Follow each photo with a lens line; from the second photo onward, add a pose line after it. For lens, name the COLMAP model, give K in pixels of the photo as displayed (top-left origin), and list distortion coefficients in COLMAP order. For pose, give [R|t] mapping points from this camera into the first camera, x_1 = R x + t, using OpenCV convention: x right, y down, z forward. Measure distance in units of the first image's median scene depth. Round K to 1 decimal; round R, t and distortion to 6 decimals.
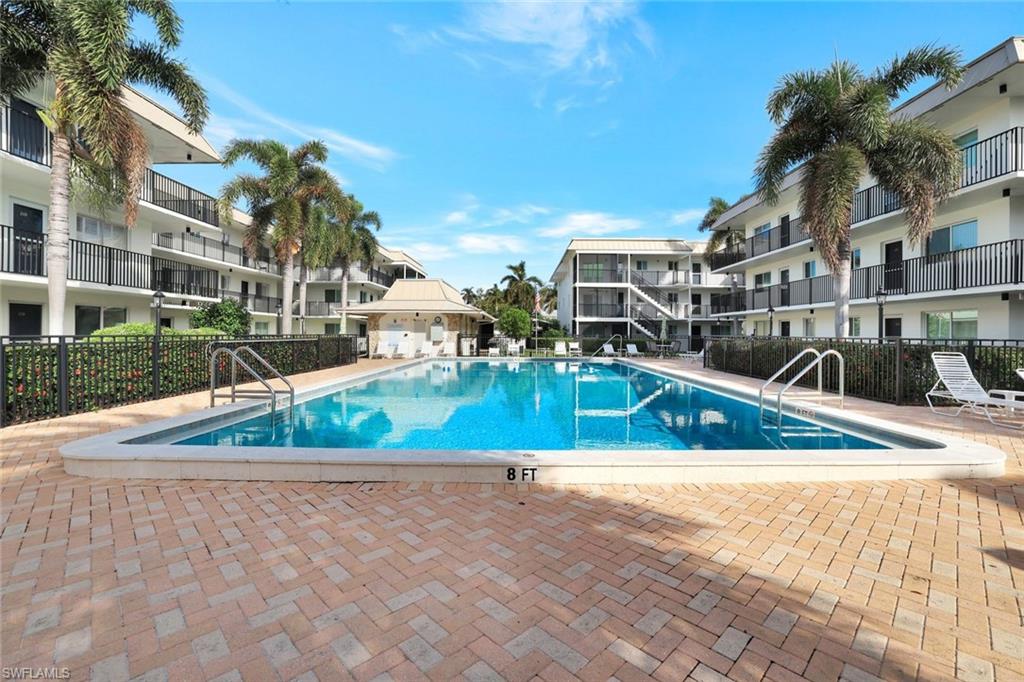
lens RADIAL K [[446.8, 0, 514.7], [0, 446.8, 333.0], [0, 0, 1]] dist [-0.029404, 0.000840]
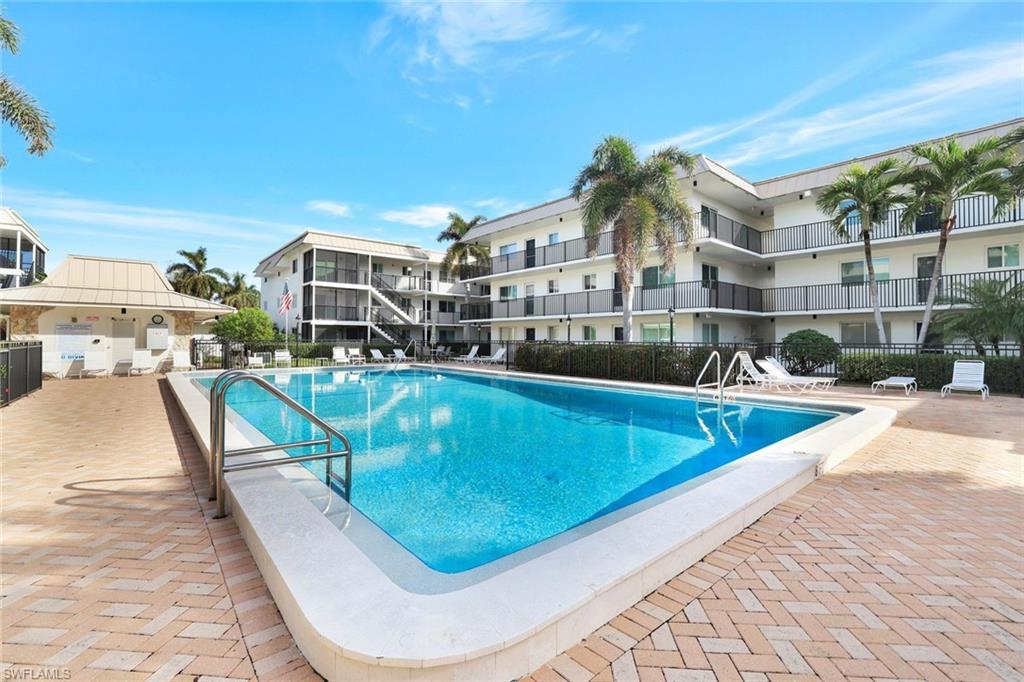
lens RADIAL K [[446.8, 0, 514.7], [0, 446.8, 333.0], [0, 0, 1]] dist [-0.029404, 0.000840]
pose [[0.756240, 0.005712, 0.654270, -0.137229], [-0.000005, 0.999962, -0.008724, -0.001384], [-0.654295, 0.006594, 0.756211, 0.072211]]
